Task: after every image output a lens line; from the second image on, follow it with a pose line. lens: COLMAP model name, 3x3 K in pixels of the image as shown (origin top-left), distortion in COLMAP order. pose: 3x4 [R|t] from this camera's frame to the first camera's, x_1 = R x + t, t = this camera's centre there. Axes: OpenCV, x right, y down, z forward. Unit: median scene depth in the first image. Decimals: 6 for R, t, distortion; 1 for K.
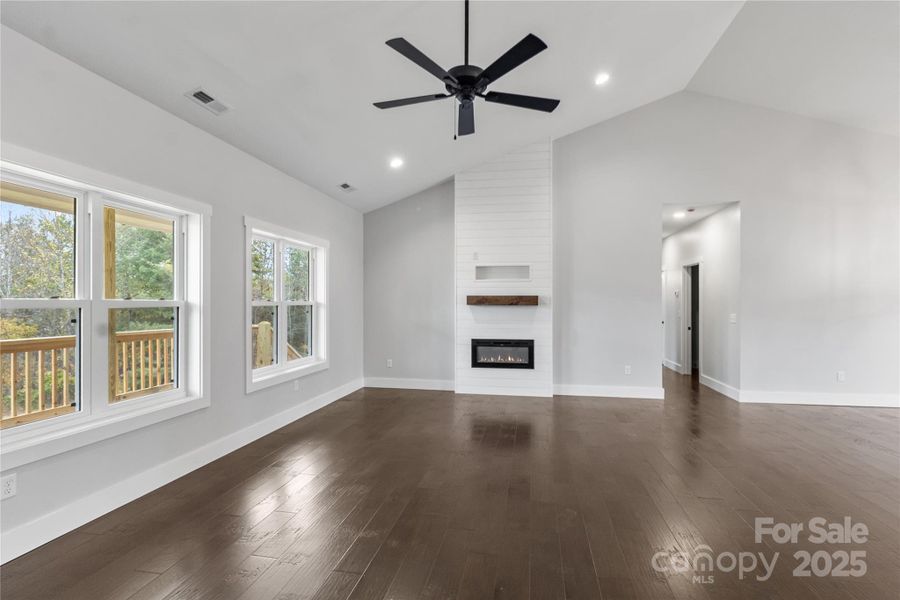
lens RADIAL K [[423.3, 0, 454.9], [0, 423.3, 302.2], [0, 0, 1]] dist [0.003811, -0.000045]
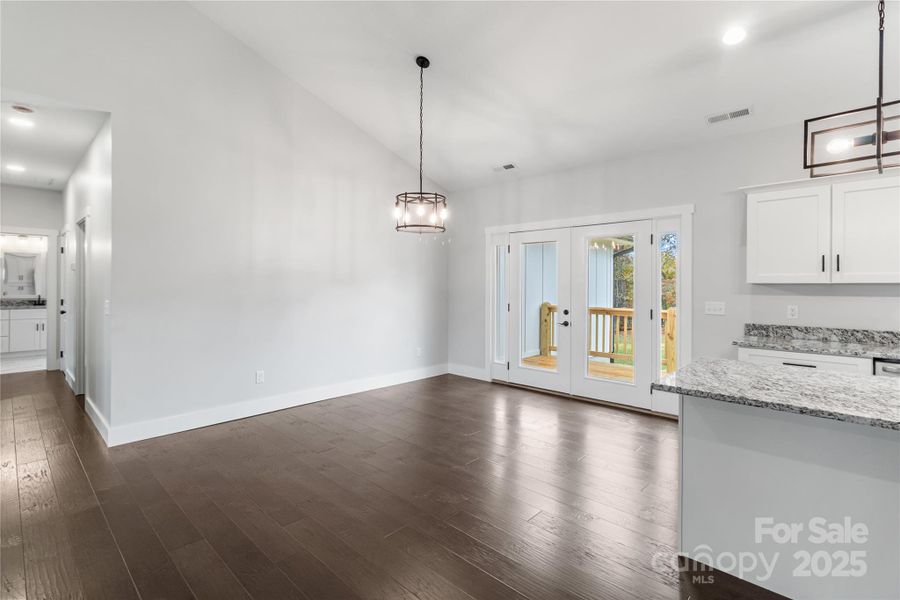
lens RADIAL K [[423.3, 0, 447.8], [0, 423.3, 289.2], [0, 0, 1]] dist [0.003811, -0.000045]
pose [[0.548334, -0.004672, 0.836246, 0.394818], [-0.008182, 0.999907, 0.010951, 0.000599], [-0.836219, -0.012847, 0.548245, 0.249776]]
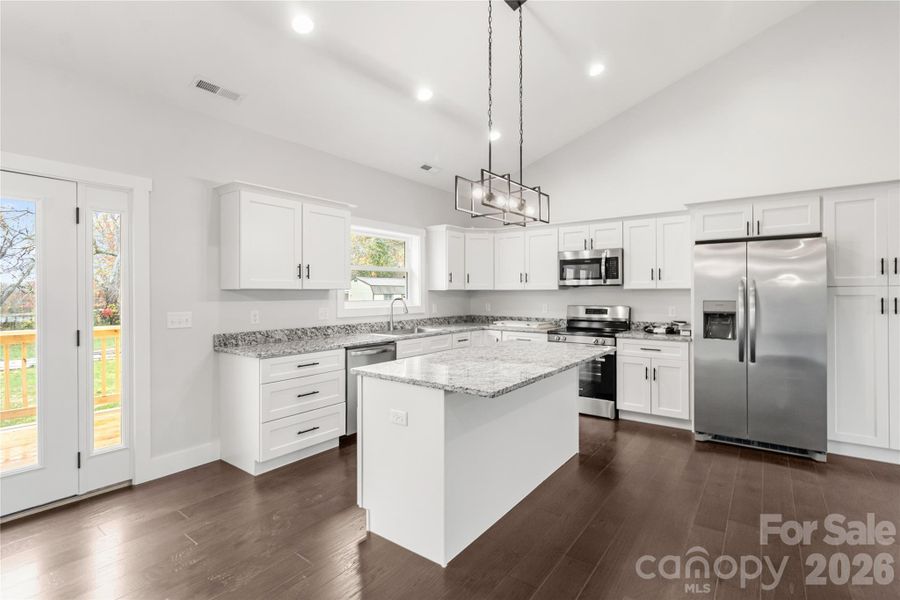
lens RADIAL K [[423.3, 0, 457.5], [0, 423.3, 292.2], [0, 0, 1]] dist [0.003811, -0.000045]
pose [[-0.901641, 0.003983, 0.432466, 0.633843], [0.000645, 0.999969, -0.007866, 0.004247], [-0.432484, -0.006813, -0.901616, 0.574802]]
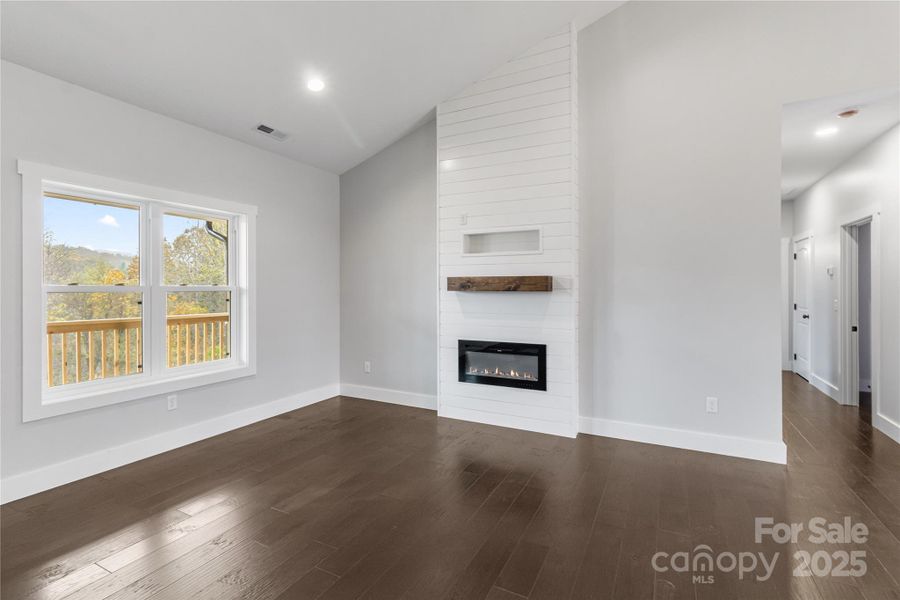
lens RADIAL K [[423.3, 0, 443.6], [0, 423.3, 288.7], [0, 0, 1]] dist [0.003811, -0.000045]
pose [[0.959109, -0.001664, -0.283034, 0.216912], [0.002861, 0.999989, 0.003814, 0.000263], [0.283024, -0.004468, 0.959102, 0.338075]]
